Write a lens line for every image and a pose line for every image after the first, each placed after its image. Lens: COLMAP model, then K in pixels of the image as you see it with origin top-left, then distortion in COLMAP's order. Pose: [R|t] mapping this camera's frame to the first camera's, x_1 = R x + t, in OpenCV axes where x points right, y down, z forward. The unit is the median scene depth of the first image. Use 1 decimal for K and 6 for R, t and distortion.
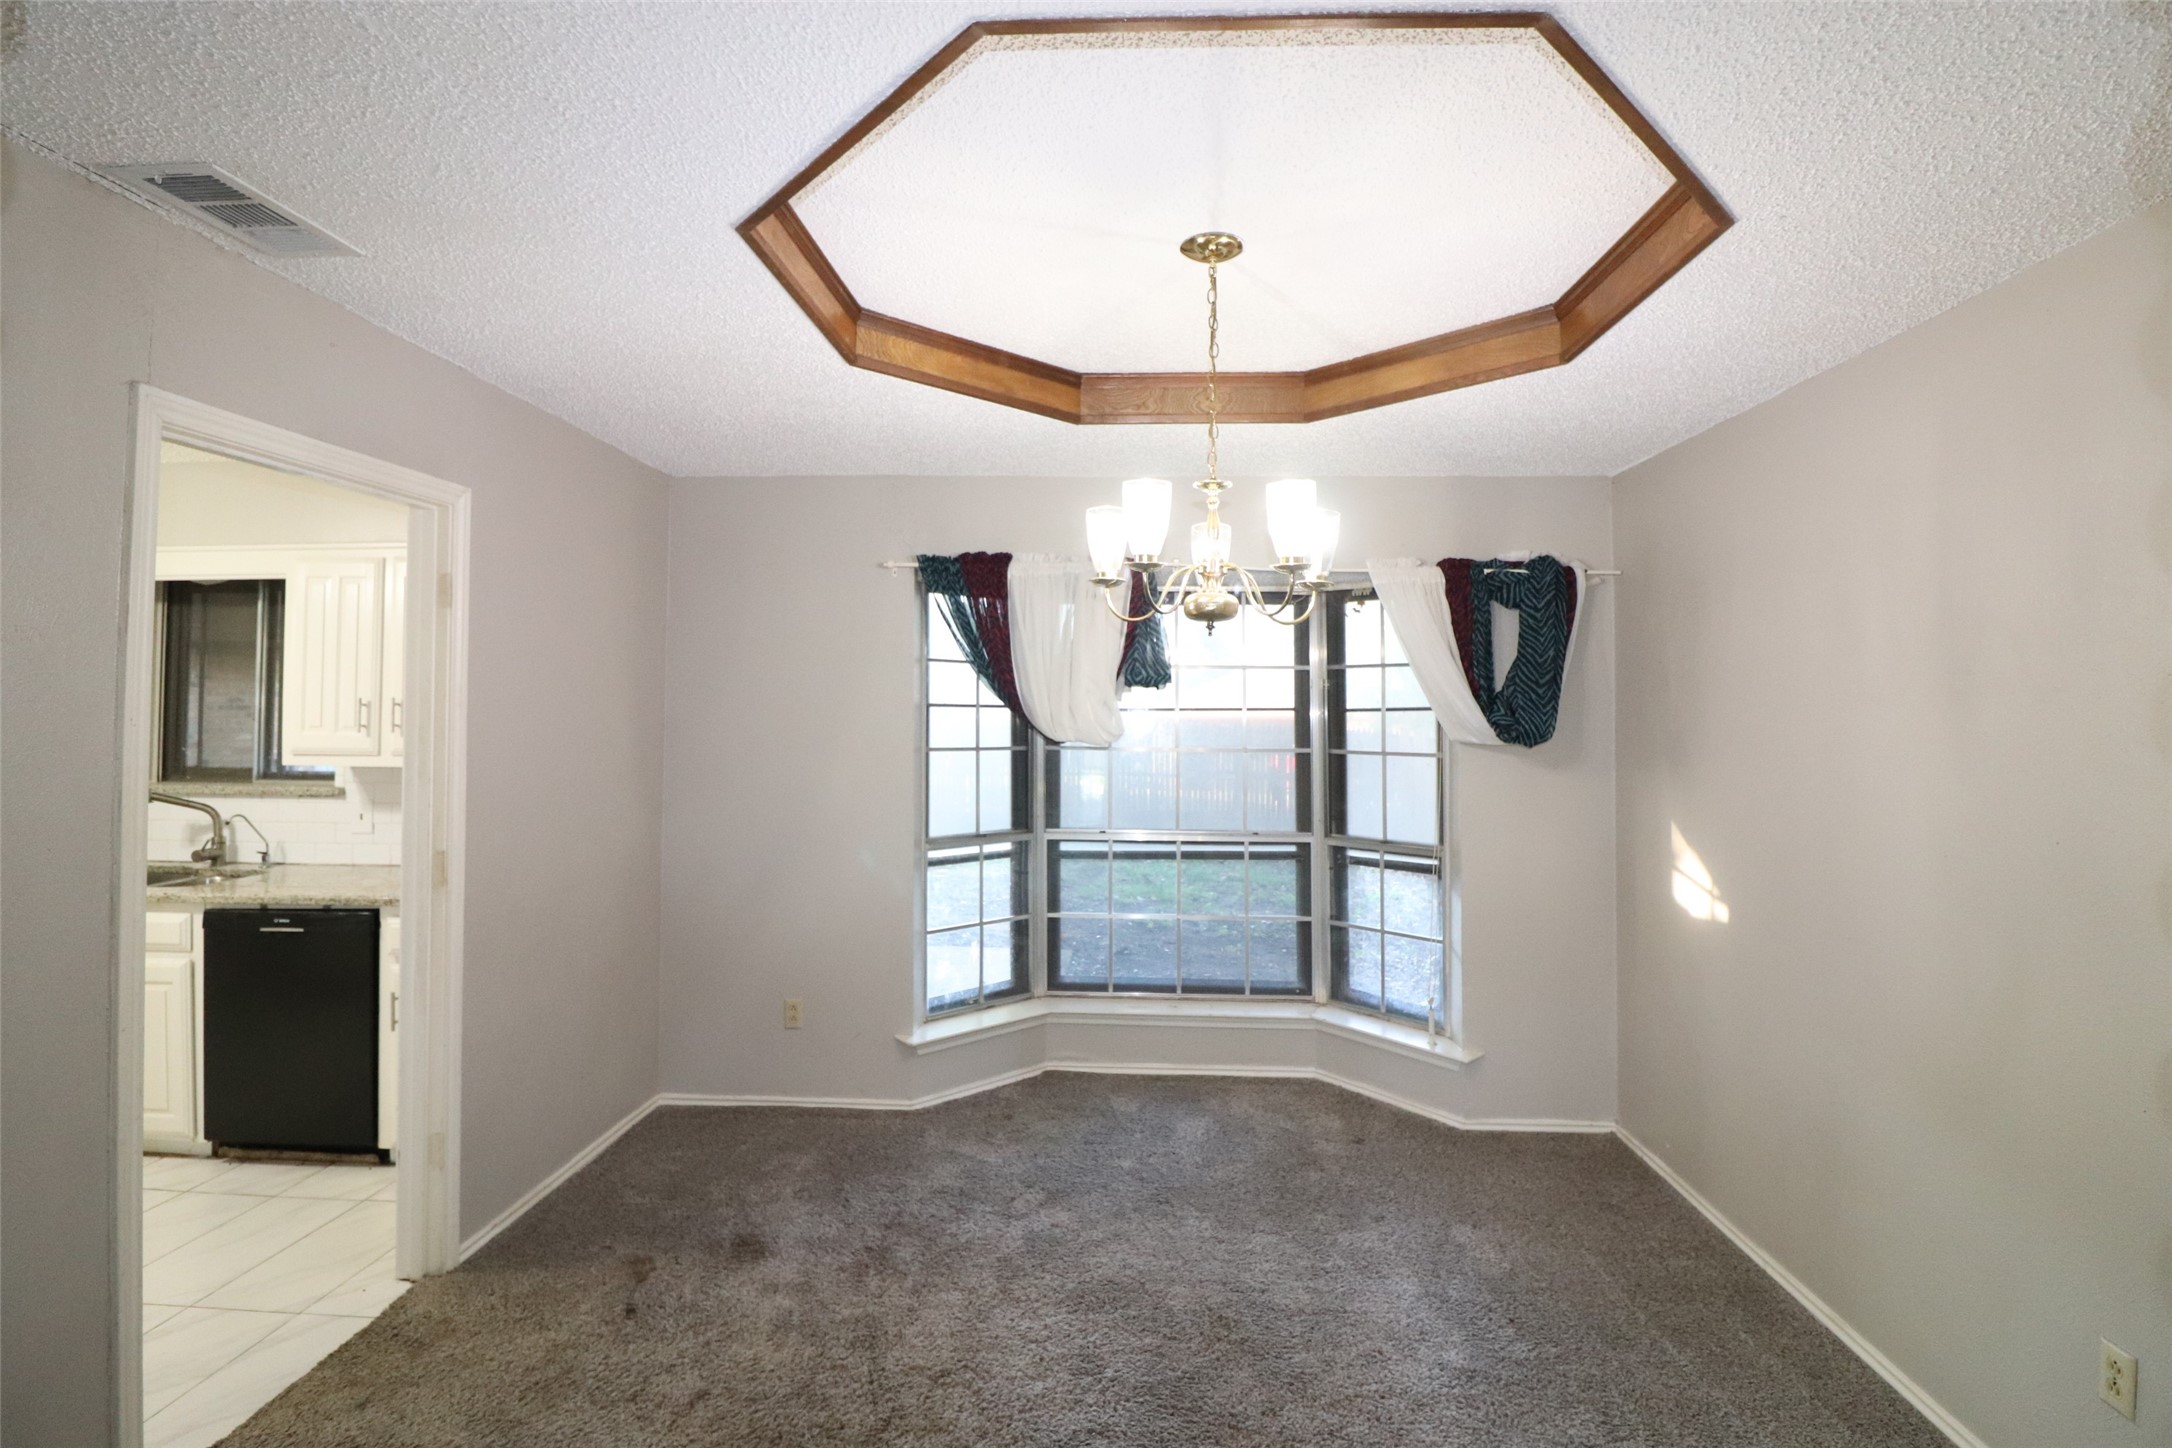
lens RADIAL K [[1005.8, 0, 1081.1], [0, 1005.8, 688.7], [0, 0, 1]] dist [0.000272, -0.012351]
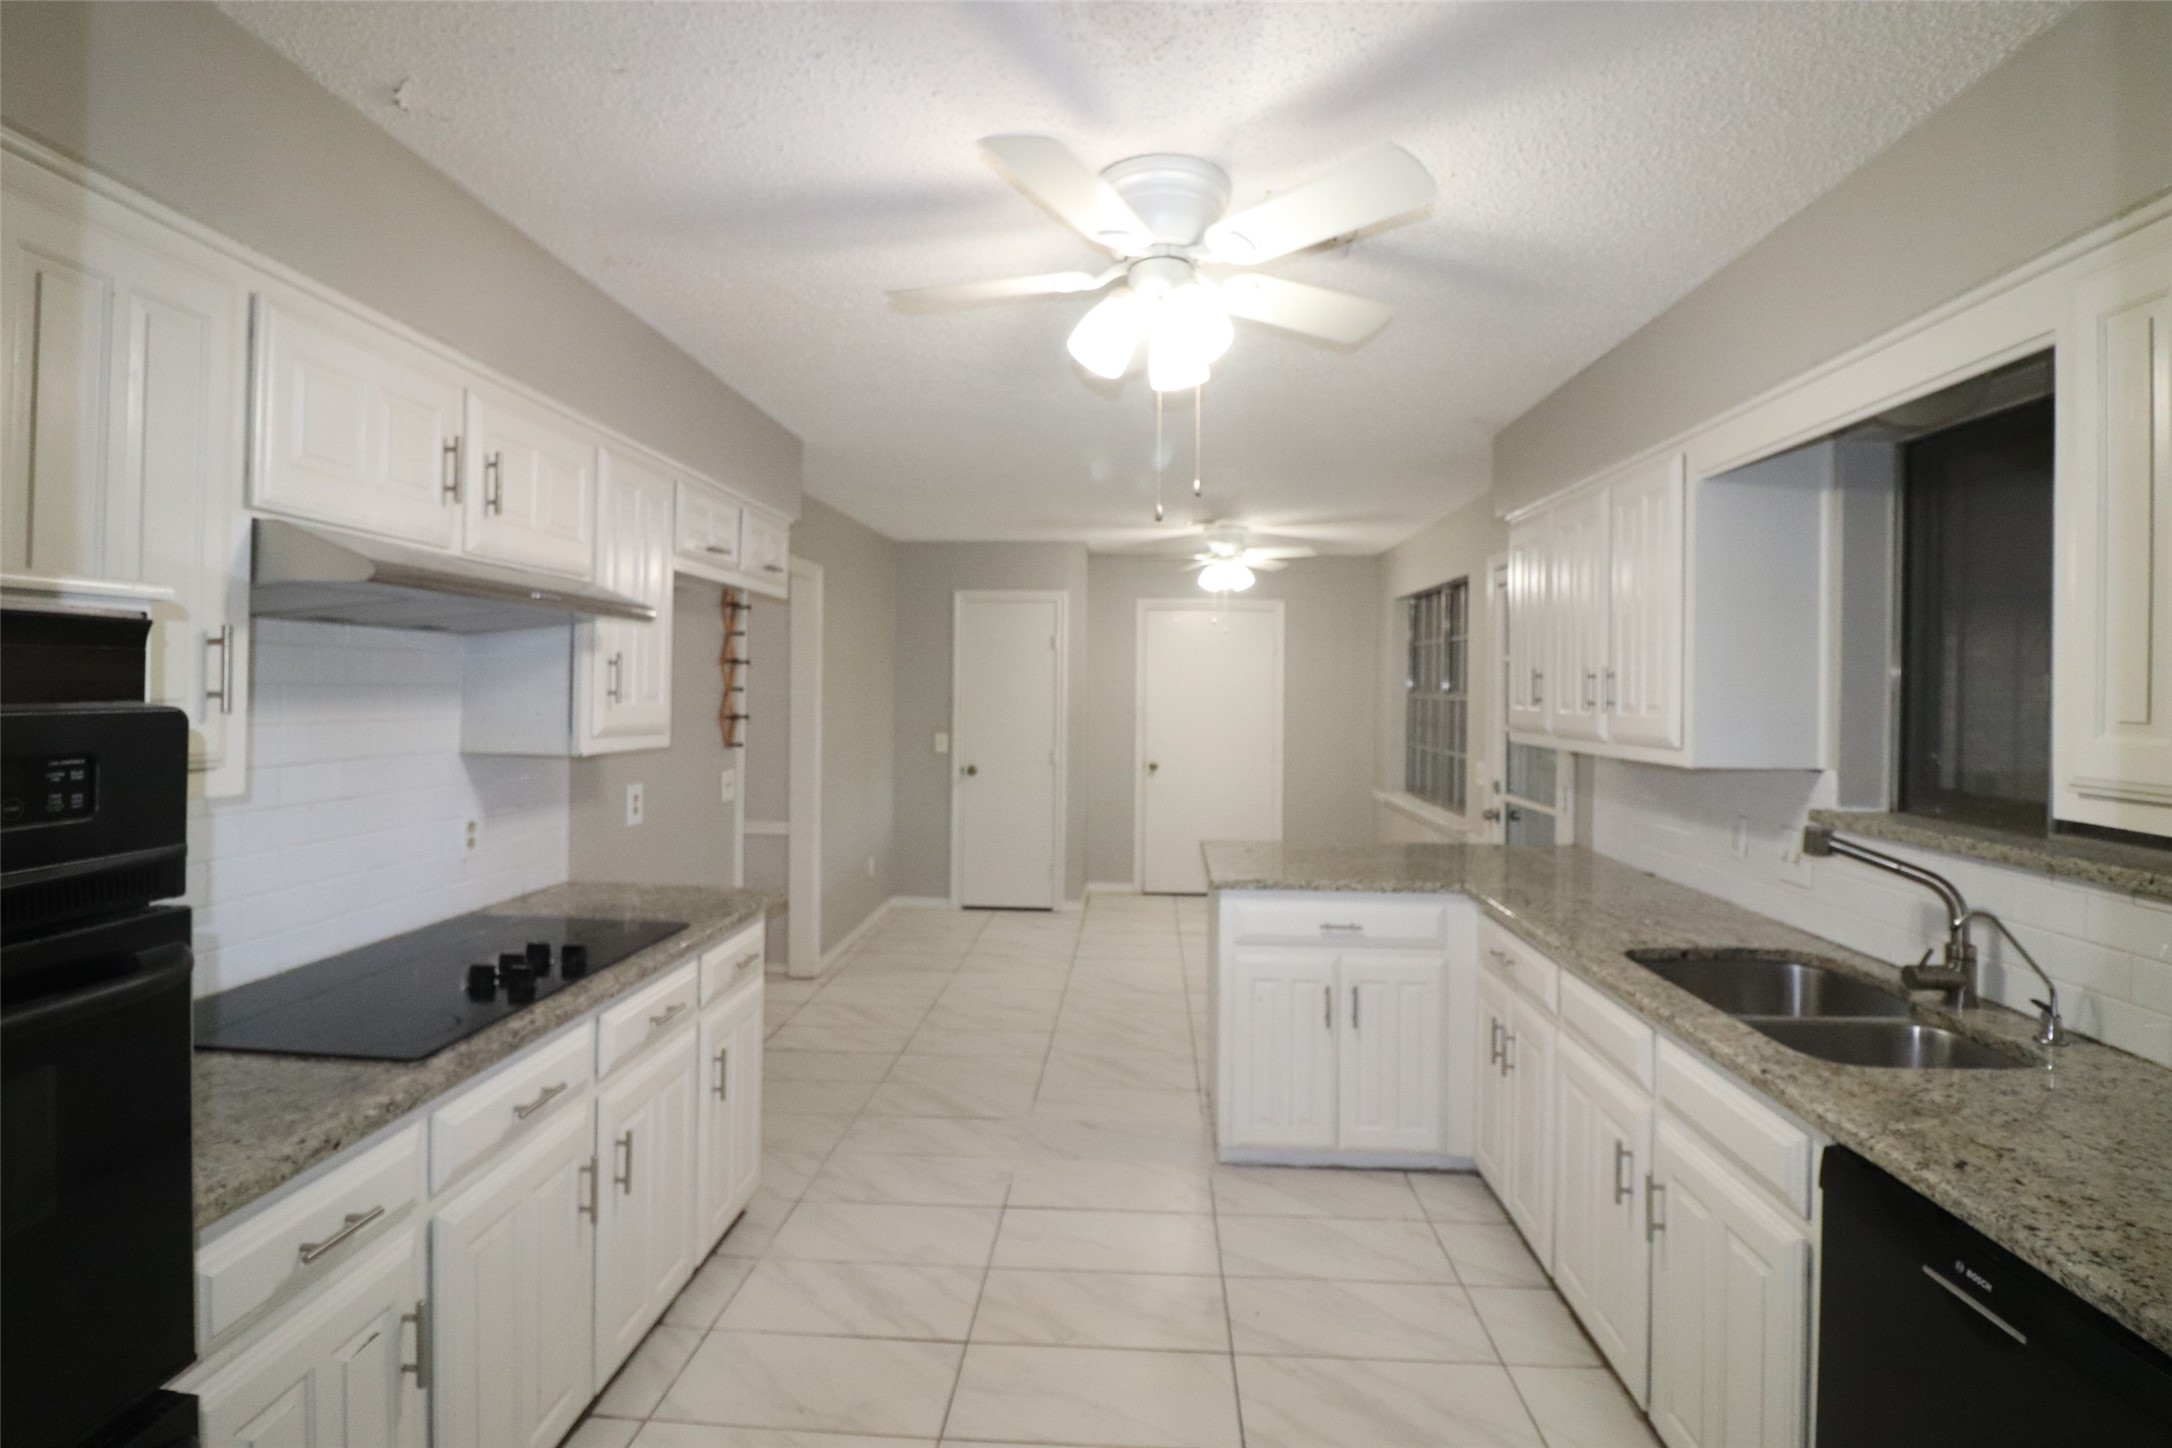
lens RADIAL K [[1005.8, 0, 1081.1], [0, 1005.8, 688.7], [0, 0, 1]] dist [0.000272, -0.012351]
pose [[-0.009254, -0.006315, -0.999937, -0.380813], [0.008949, 0.999939, -0.006397, 0.023957], [0.999917, -0.009008, -0.009197, 0.586557]]
